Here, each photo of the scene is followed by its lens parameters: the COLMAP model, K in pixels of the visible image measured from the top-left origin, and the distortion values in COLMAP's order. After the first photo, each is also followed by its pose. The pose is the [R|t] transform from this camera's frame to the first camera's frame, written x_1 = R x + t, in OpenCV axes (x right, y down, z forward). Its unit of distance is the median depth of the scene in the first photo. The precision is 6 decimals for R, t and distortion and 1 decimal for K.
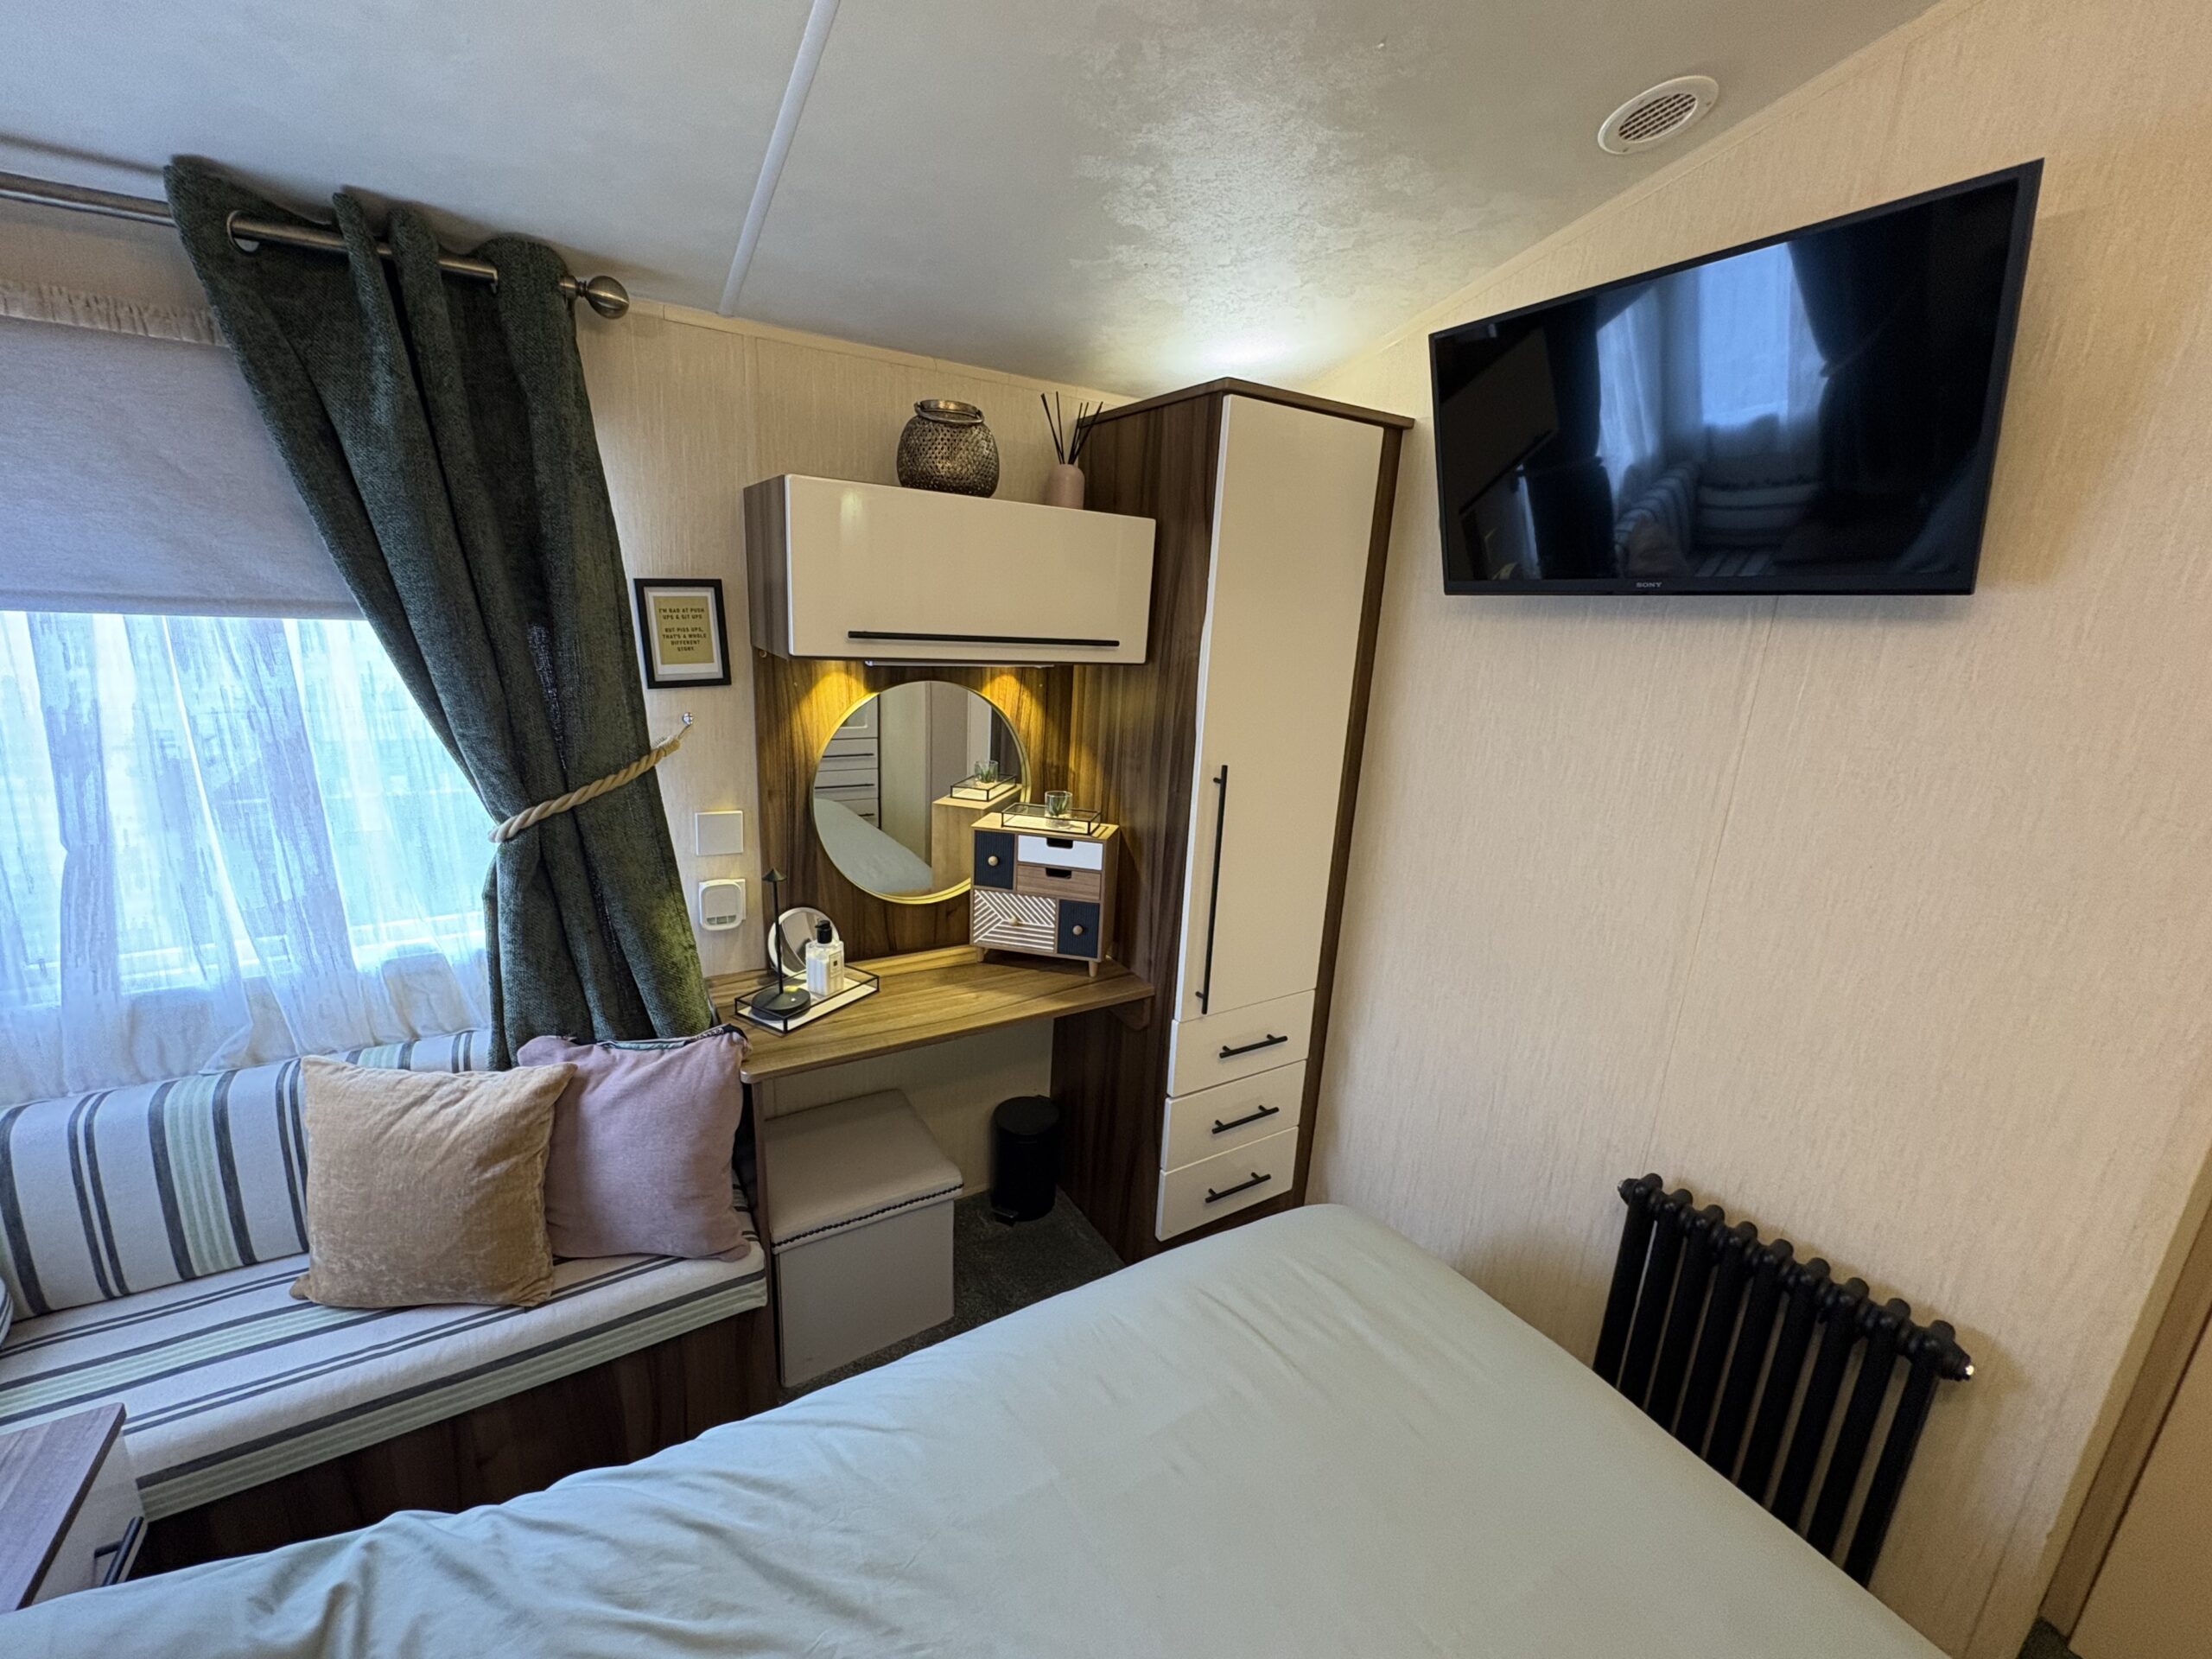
lens RADIAL K [[883.0, 0, 1097.5], [0, 883.0, 828.2], [0, 0, 1]] dist [-0.000080, 0.000084]
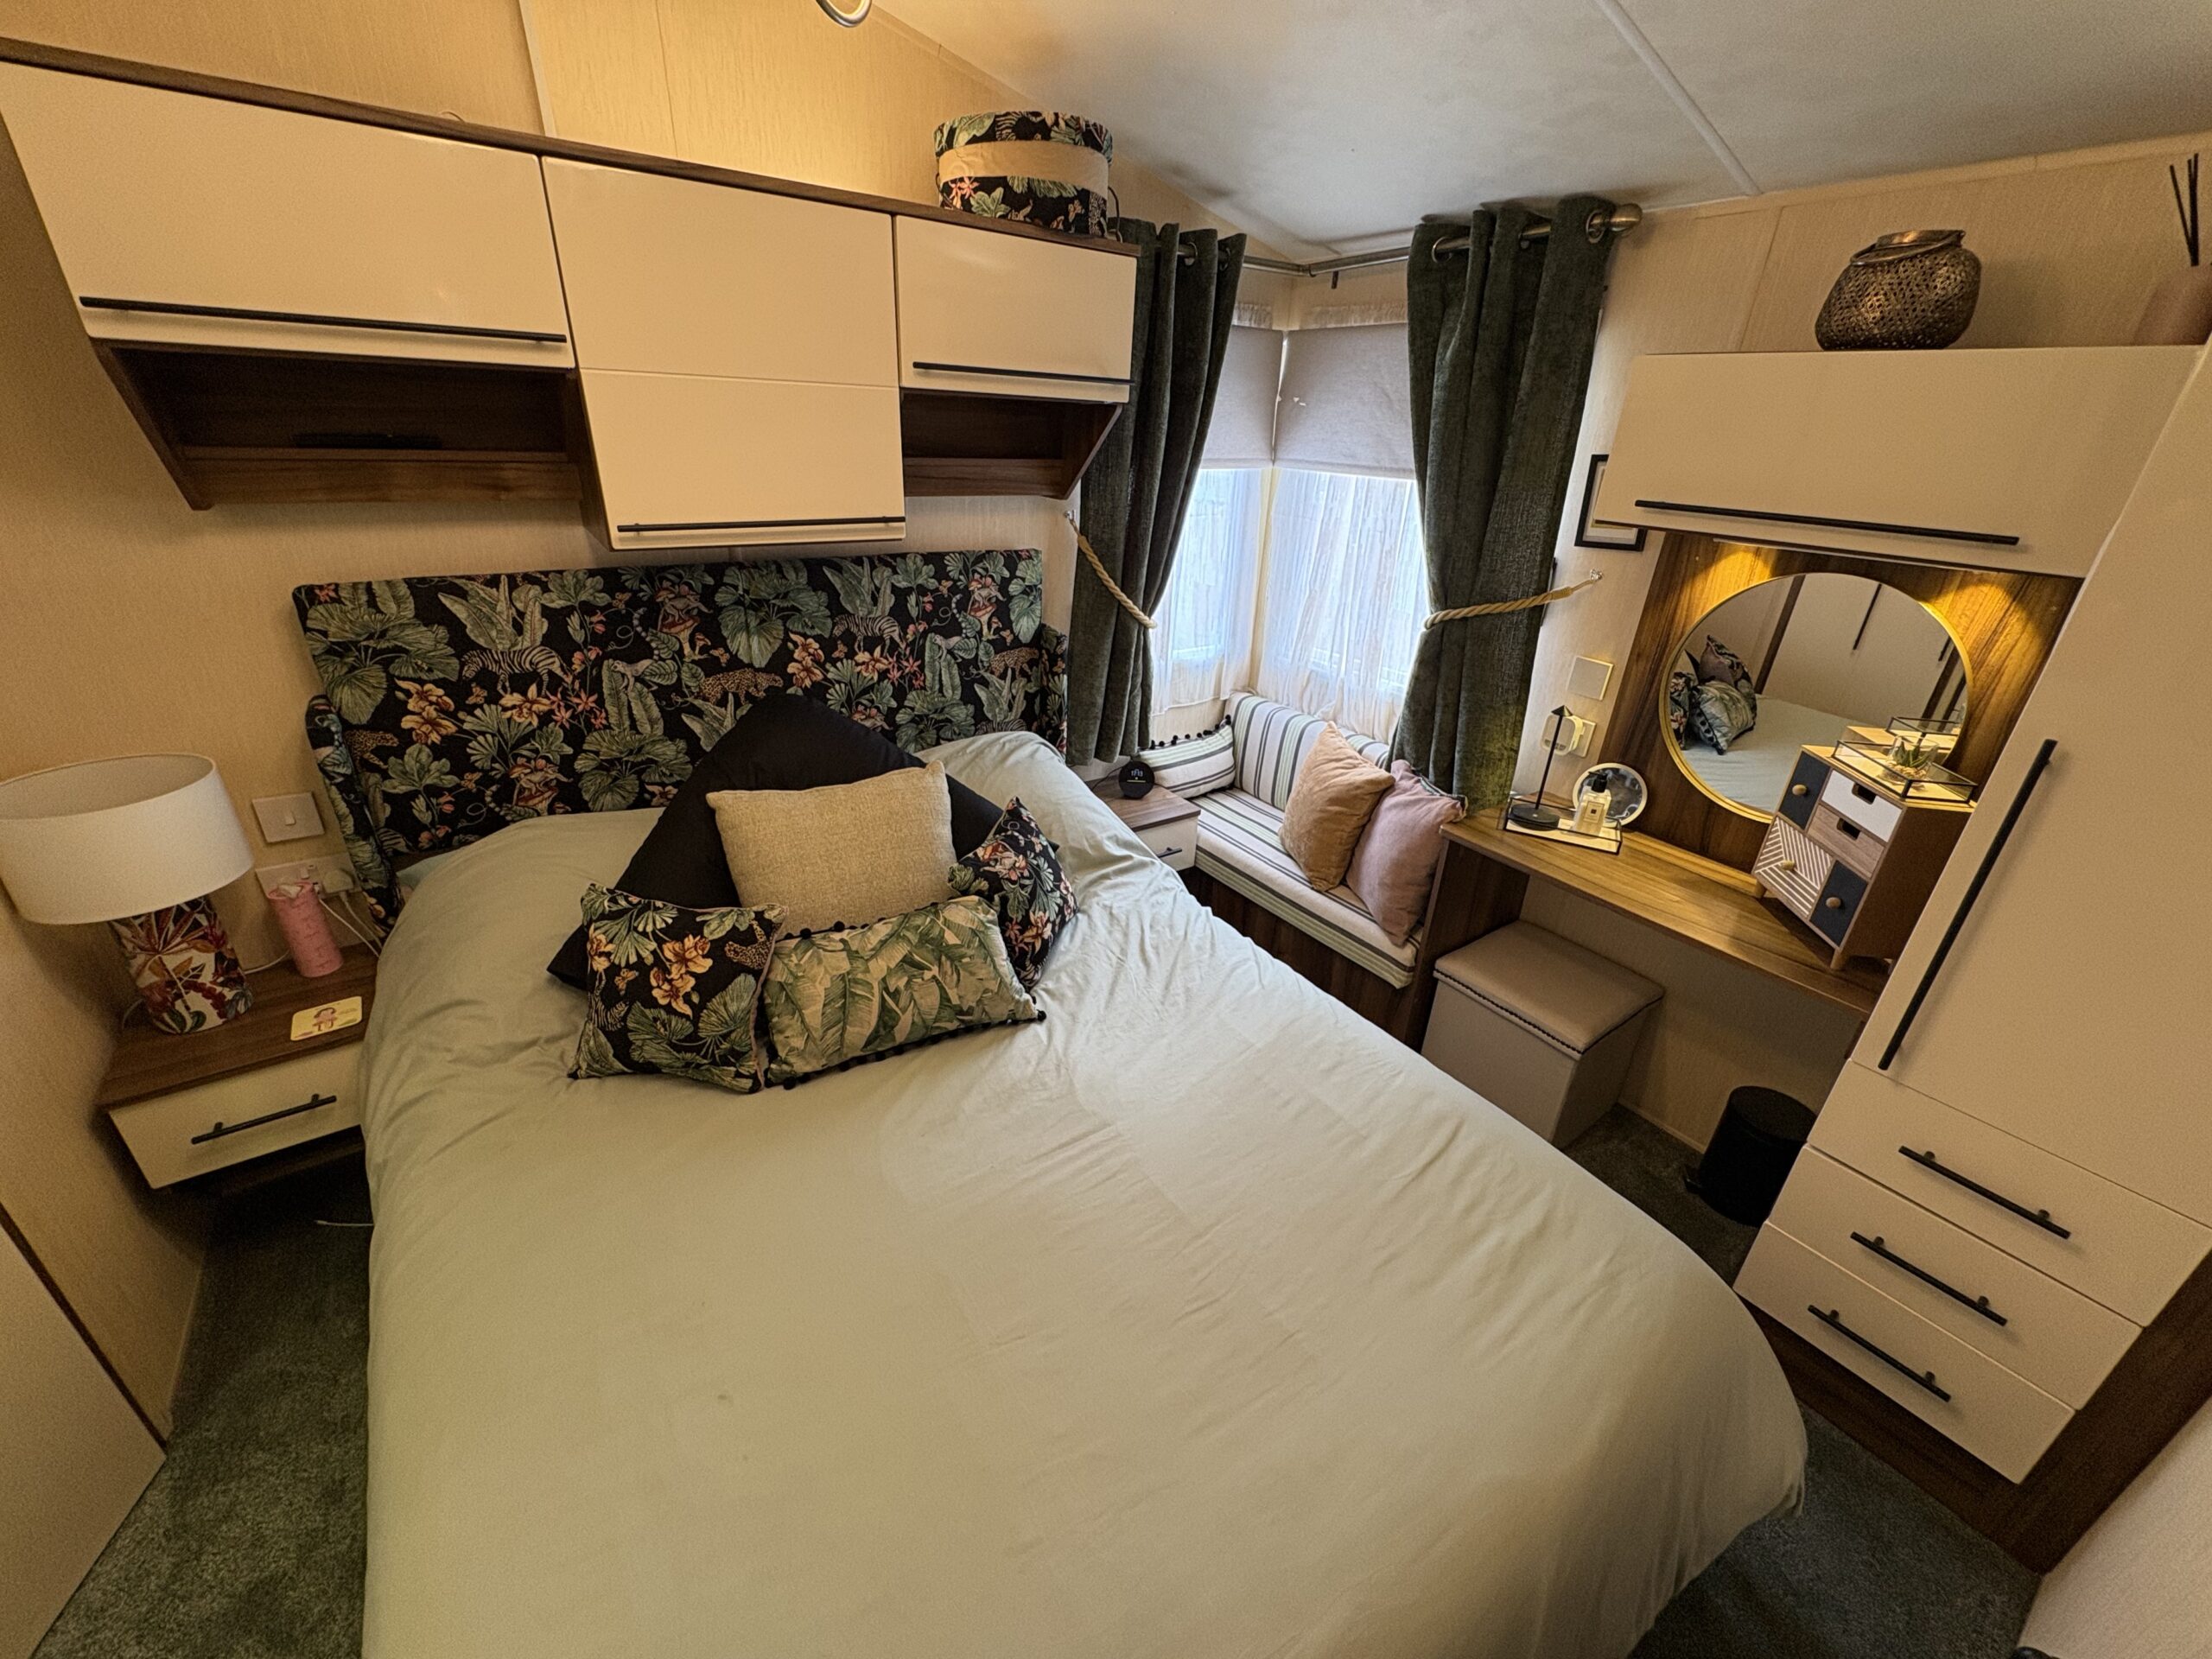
lens RADIAL K [[883.0, 0, 1108.3], [0, 883.0, 831.0], [0, 0, 1]] dist [-0.000080, 0.000084]
pose [[0.067304, 0.379381, -0.922789, 0.729177], [-0.281342, 0.894571, 0.347261, -0.041960], [0.957244, 0.236247, 0.166944, 0.236260]]
